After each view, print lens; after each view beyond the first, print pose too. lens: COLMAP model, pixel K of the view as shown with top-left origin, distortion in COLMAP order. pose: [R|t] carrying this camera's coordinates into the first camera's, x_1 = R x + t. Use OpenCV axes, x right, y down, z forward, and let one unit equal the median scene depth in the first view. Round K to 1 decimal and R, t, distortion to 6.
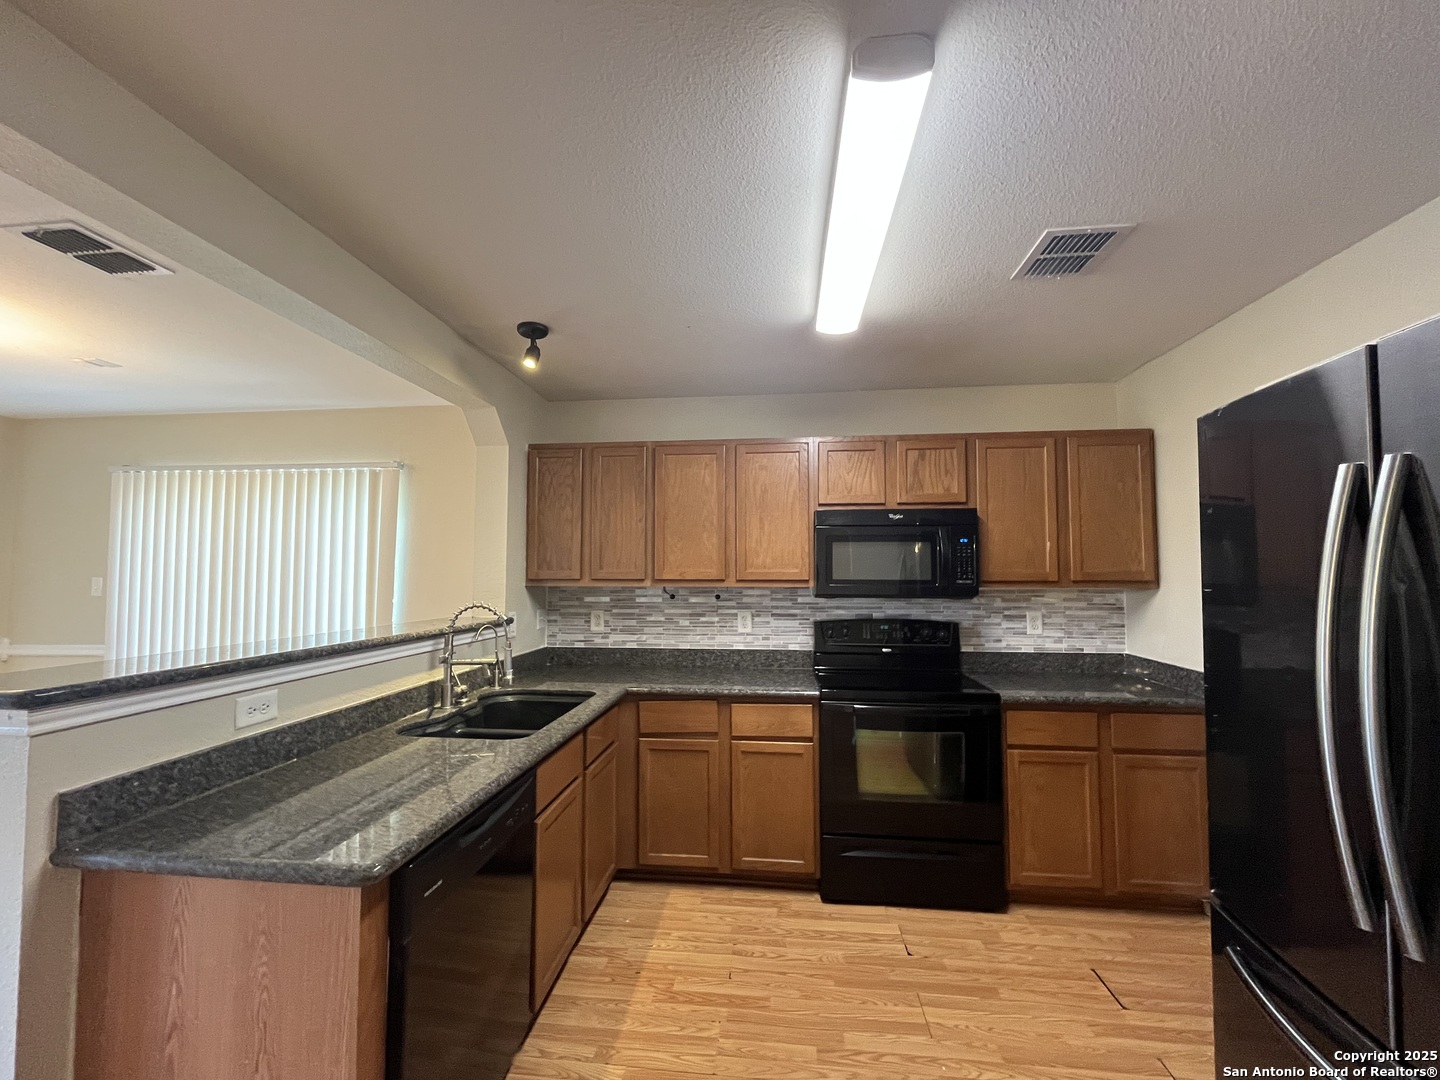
lens RADIAL K [[592.8, 0, 711.6], [0, 592.8, 547.9], [0, 0, 1]] dist [-0.001192, -0.000349]
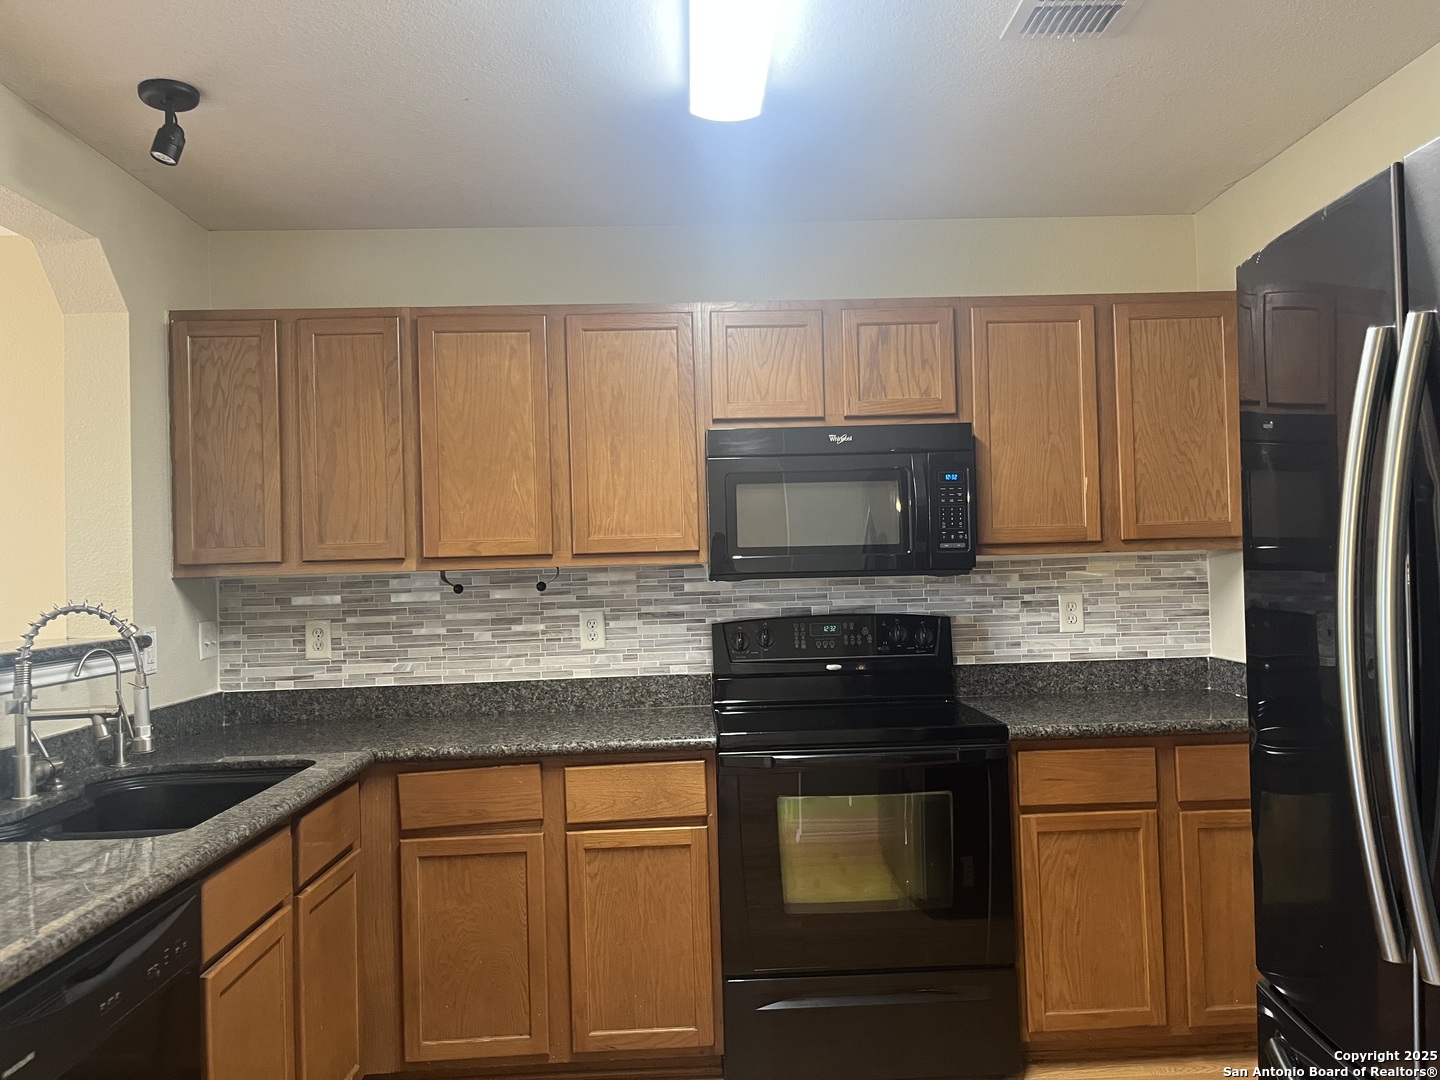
lens RADIAL K [[1105.0, 0, 727.5], [0, 1105.0, 545.6], [0, 0, 1]] dist [0.056864, -0.080016]
pose [[0.987752, -0.026878, 0.153697, 0.029911], [0.023195, 0.999400, 0.025706, 0.025042], [-0.154296, -0.021826, 0.987784, -0.080830]]
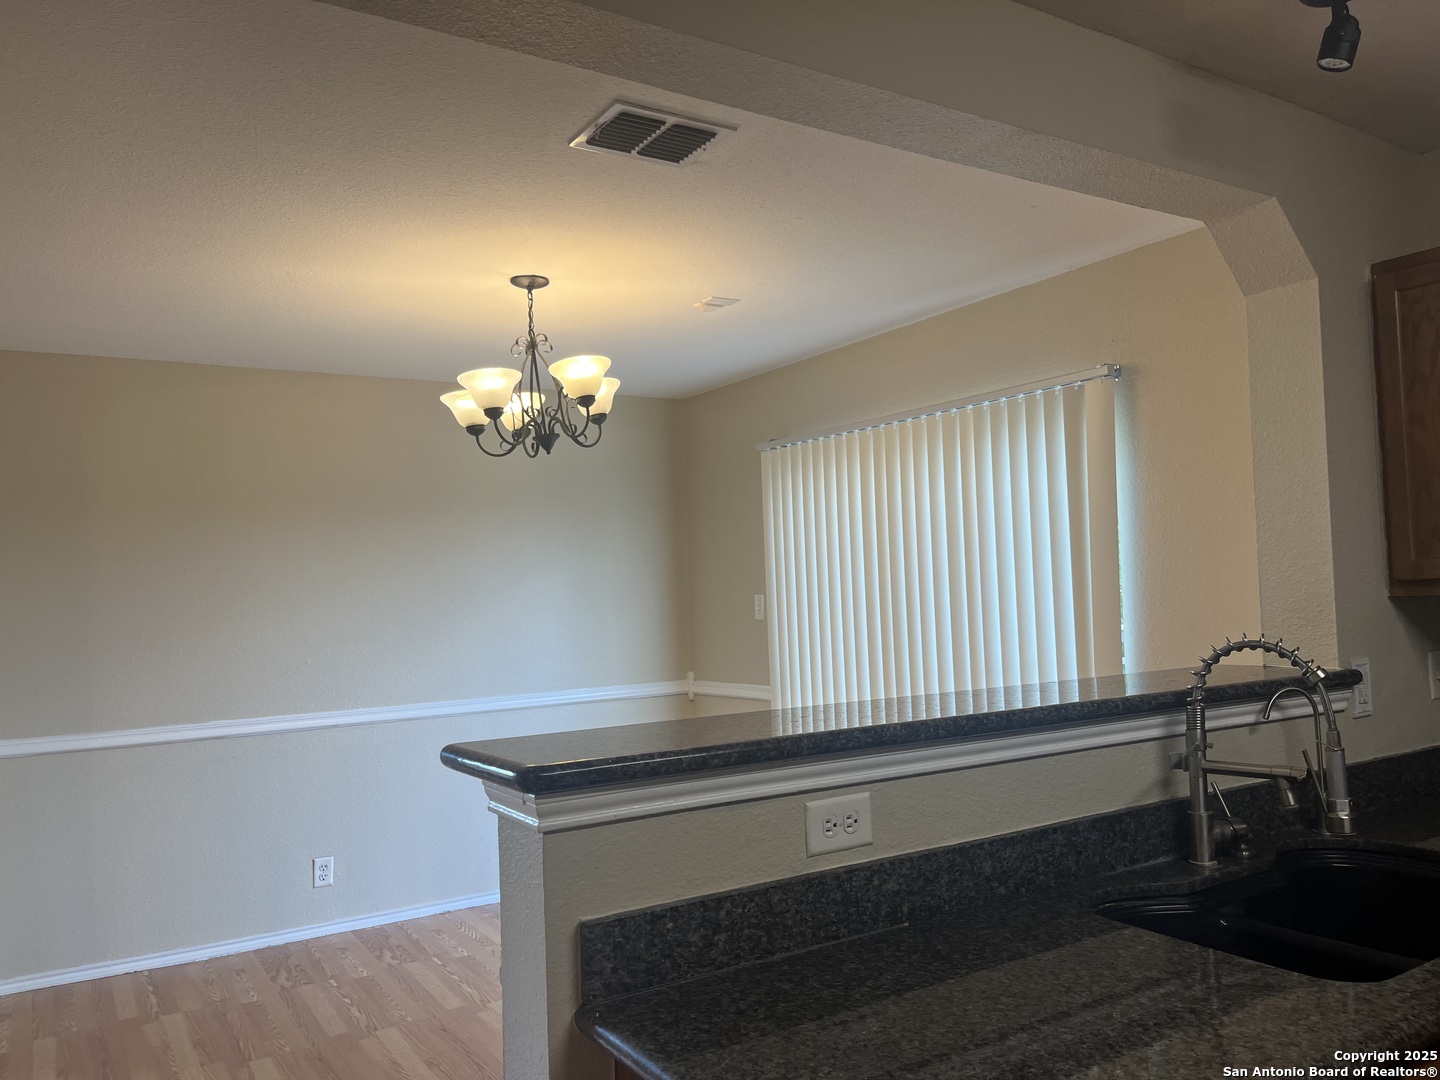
lens RADIAL K [[1105.0, 0, 729.3], [0, 1105.0, 537.0], [0, 0, 1]] dist [0.056864, -0.080016]
pose [[0.638172, -0.062138, -0.767382, 0.001046], [0.069710, 0.997307, -0.022784, 0.008381], [0.766732, -0.038954, 0.640785, 0.146772]]
